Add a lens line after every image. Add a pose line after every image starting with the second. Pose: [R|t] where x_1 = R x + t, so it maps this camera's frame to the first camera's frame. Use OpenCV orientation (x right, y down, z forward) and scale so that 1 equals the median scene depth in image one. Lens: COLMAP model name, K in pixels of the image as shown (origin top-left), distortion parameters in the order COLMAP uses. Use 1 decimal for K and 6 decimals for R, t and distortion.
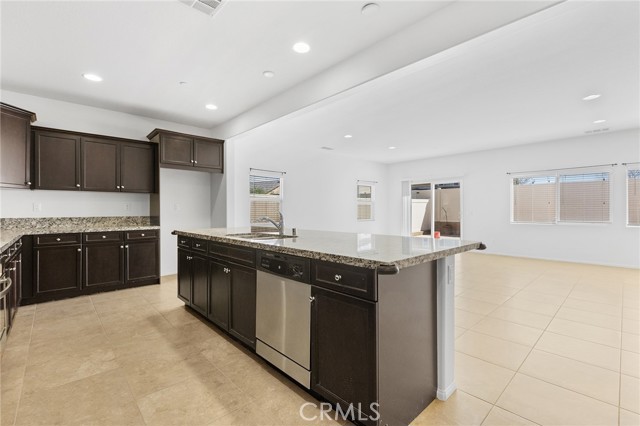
lens RADIAL K [[291.8, 0, 316.5], [0, 291.8, 208.8], [0, 0, 1]] dist [0.010898, -0.000038]
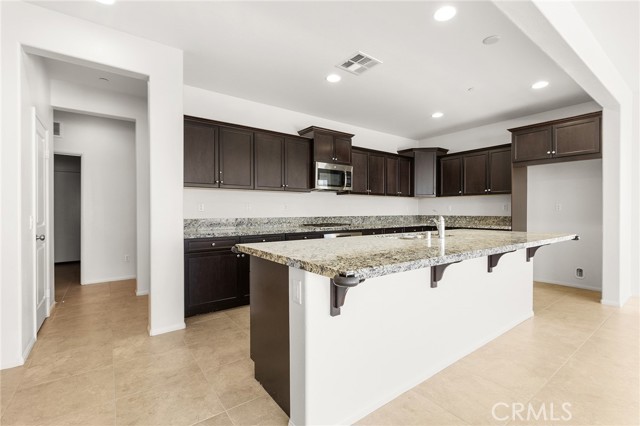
lens RADIAL K [[291.8, 0, 326.4], [0, 291.8, 214.6], [0, 0, 1]] dist [0.010898, -0.000038]
pose [[-0.084770, 0.016086, -0.996271, 0.735220], [0.006473, 0.999857, 0.015593, -0.001918], [0.996380, -0.005127, -0.084862, 0.660225]]
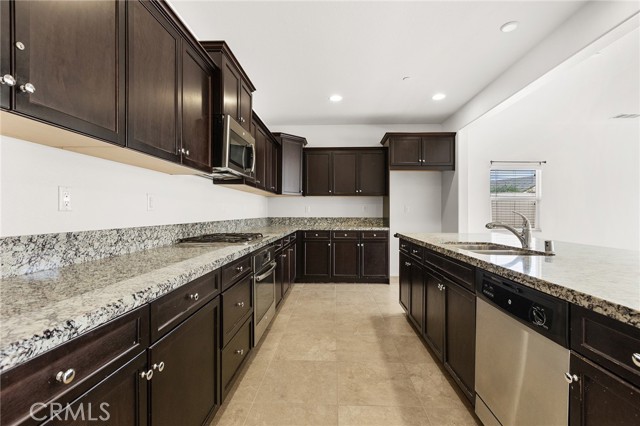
lens RADIAL K [[291.8, 0, 323.8], [0, 291.8, 211.3], [0, 0, 1]] dist [0.010898, -0.000038]
pose [[0.716596, 0.003288, -0.697481, 0.018898], [-0.001560, 0.999994, 0.003110, -0.001085], [0.697487, -0.001141, 0.716597, 0.151002]]
